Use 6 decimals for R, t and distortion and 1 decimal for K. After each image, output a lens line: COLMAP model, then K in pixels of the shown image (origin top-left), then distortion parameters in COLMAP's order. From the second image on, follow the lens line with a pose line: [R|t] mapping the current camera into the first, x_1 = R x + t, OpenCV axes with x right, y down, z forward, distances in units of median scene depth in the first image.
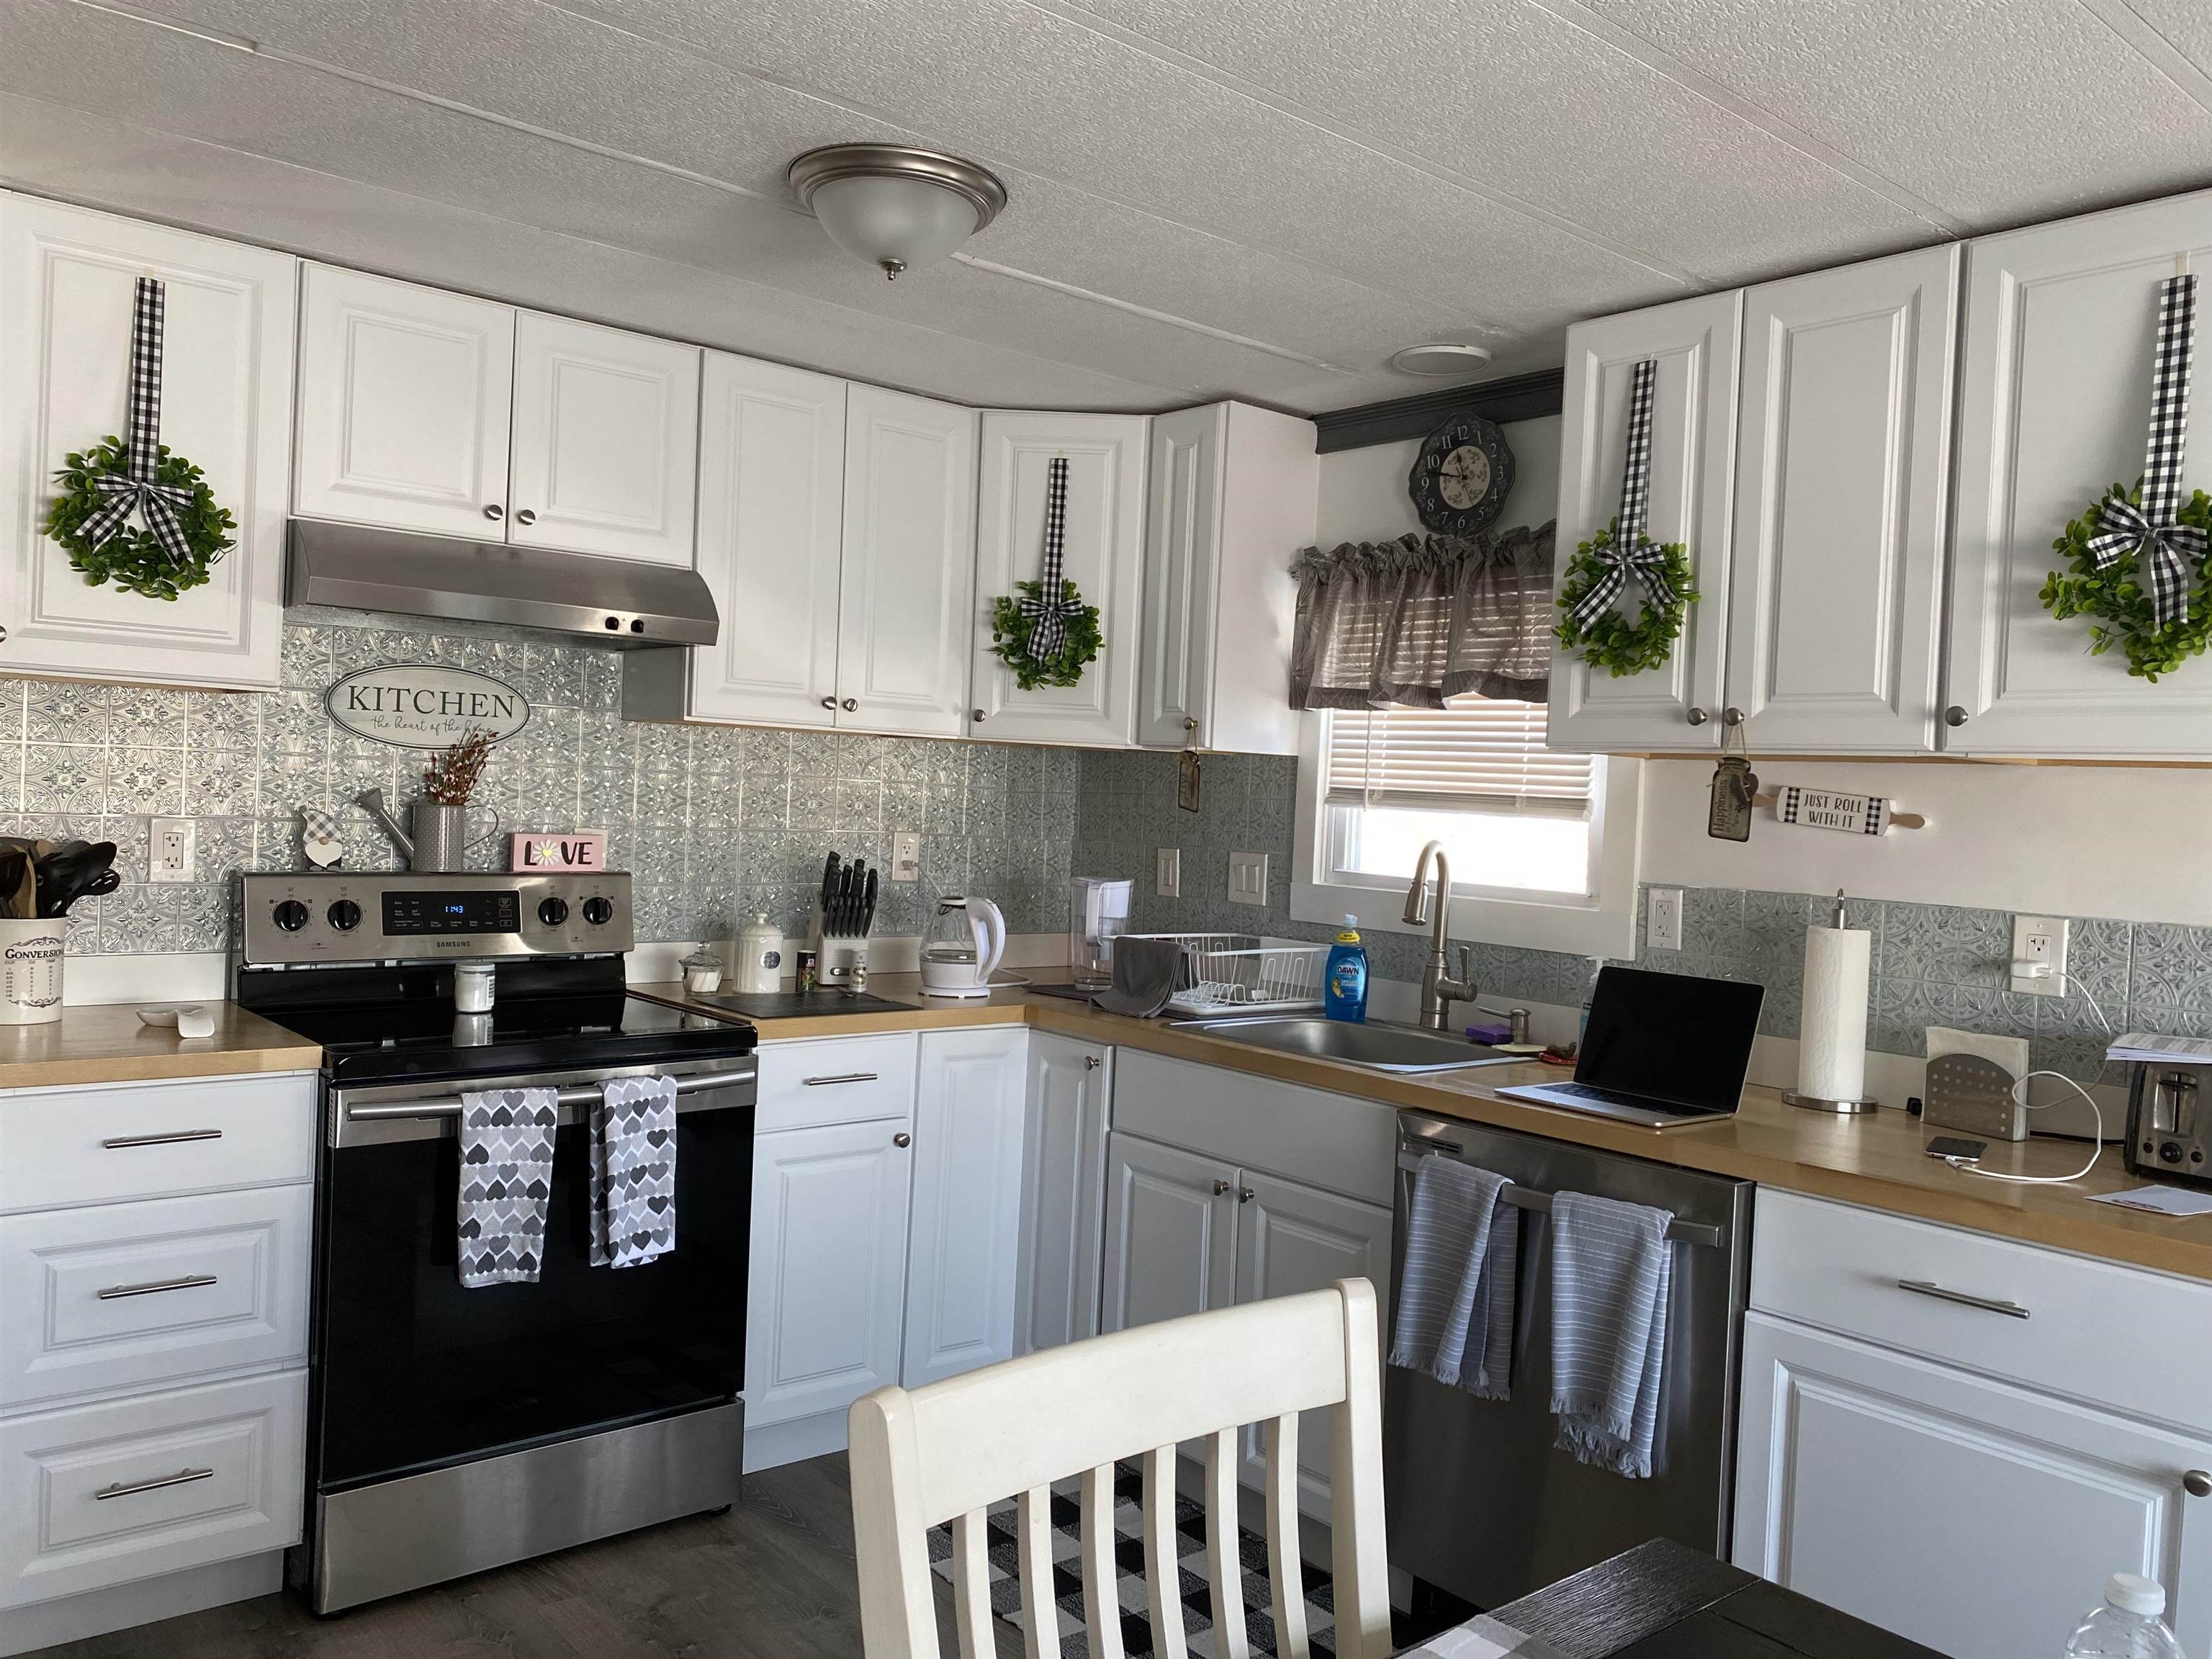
lens RADIAL K [[1699.7, 0, 1106.5], [0, 1699.7, 824.7], [0, 0, 1]] dist [0.005851, -0.004785]
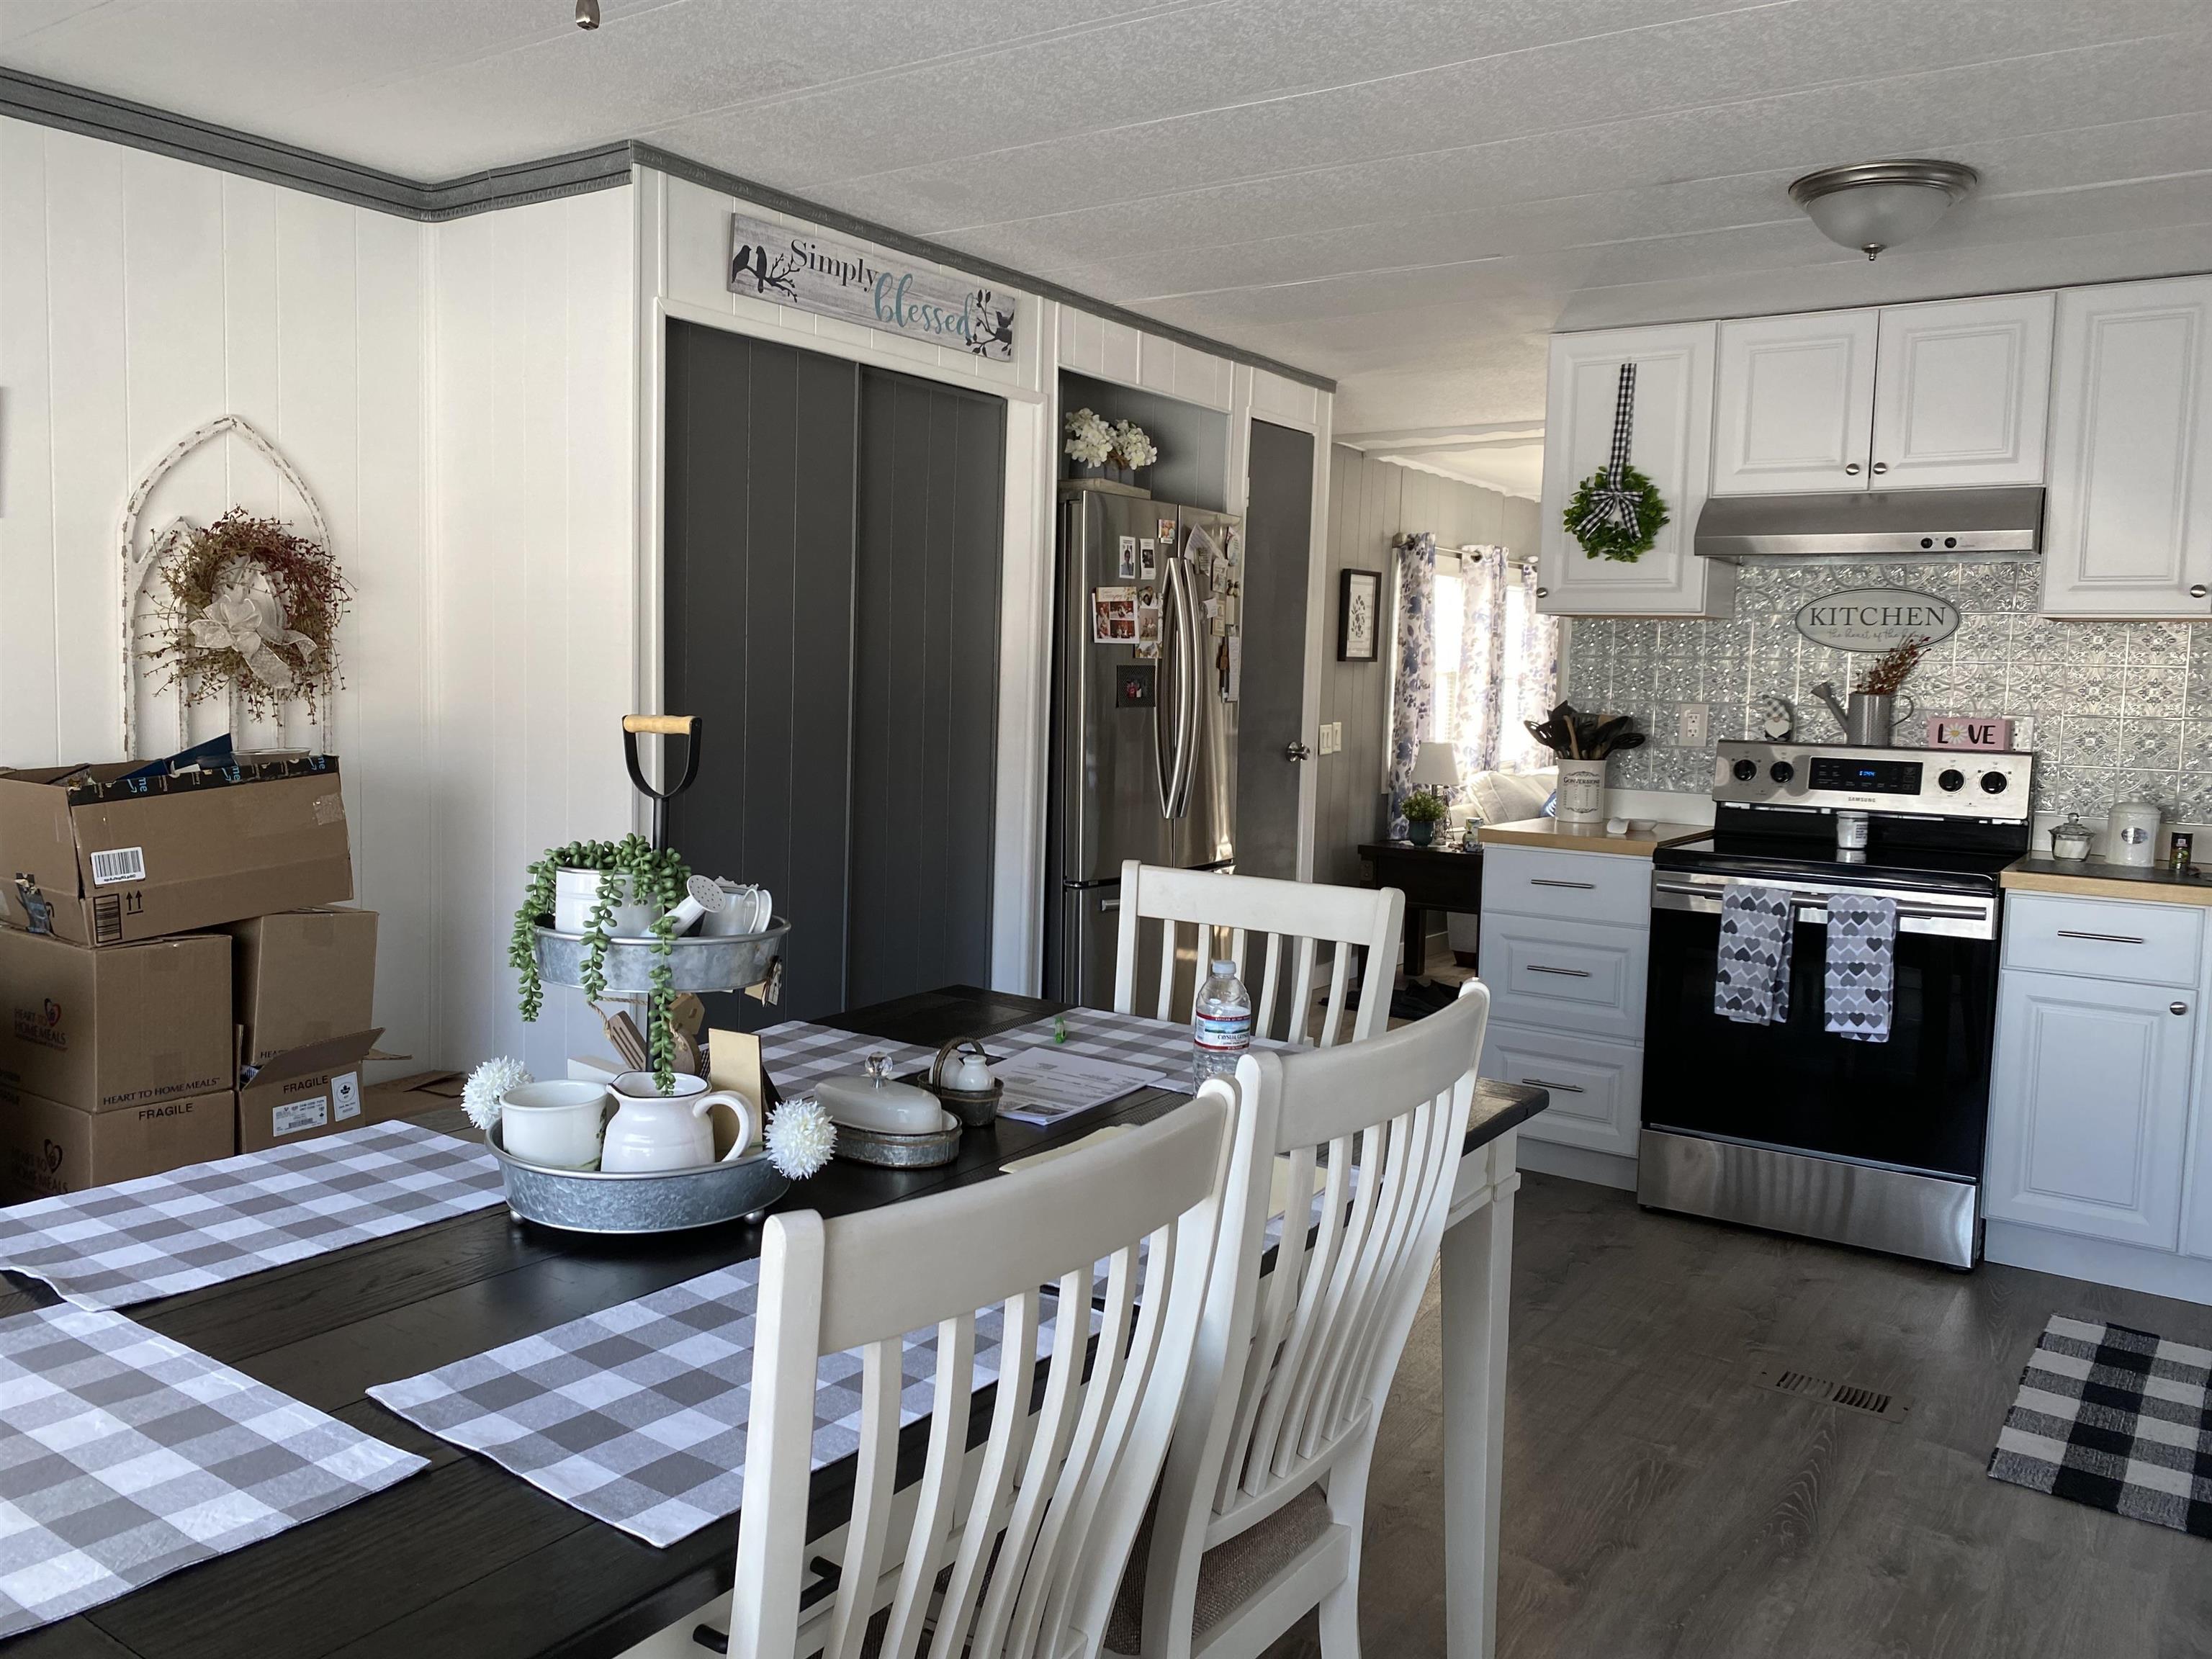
lens RADIAL K [[1675.7, 0, 1039.2], [0, 1675.7, 833.1], [0, 0, 1]] dist [0.001553, 0.001210]
pose [[0.237911, 0.059414, -0.969468, 0.828045], [-0.032992, 0.998046, 0.053069, 0.054984], [0.970726, 0.019359, 0.239406, 0.080999]]
